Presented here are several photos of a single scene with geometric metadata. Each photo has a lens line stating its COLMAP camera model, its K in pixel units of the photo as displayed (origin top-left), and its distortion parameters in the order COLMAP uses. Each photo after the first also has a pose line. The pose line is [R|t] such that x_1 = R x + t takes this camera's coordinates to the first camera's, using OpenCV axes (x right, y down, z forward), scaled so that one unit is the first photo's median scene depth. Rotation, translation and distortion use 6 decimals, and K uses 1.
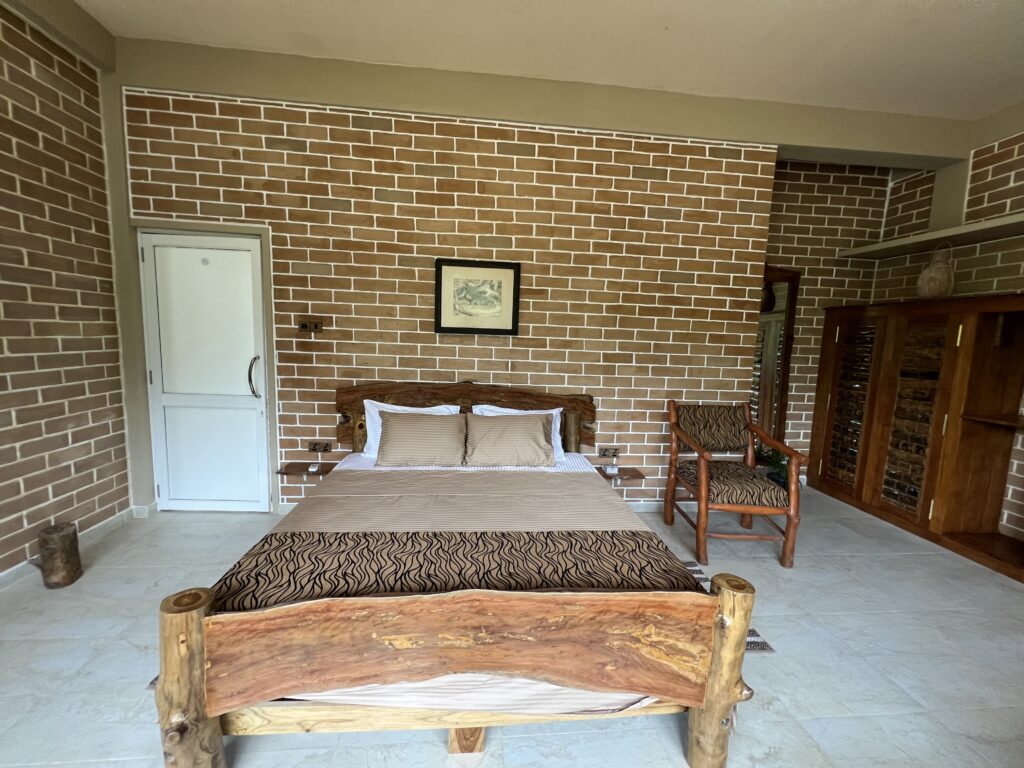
lens RADIAL K [[411.6, 0, 509.9], [0, 411.6, 383.6], [0, 0, 1]] dist [-0.002781, 0.000147]
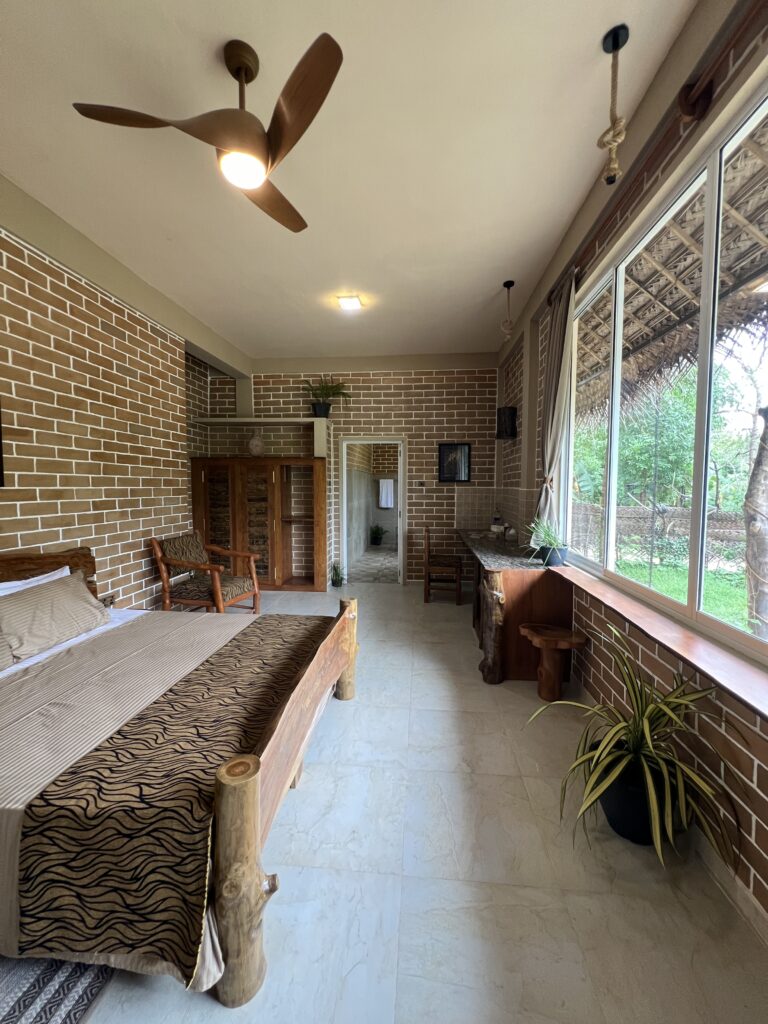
lens RADIAL K [[411.6, 0, 384.3], [0, 411.6, 510.3], [0, 0, 1]] dist [-0.002781, 0.000147]
pose [[0.182637, -0.096852, 0.978398, -0.607349], [0.121204, 0.989763, 0.075352, -0.043932], [-0.975681, 0.104823, 0.192506, 0.152515]]
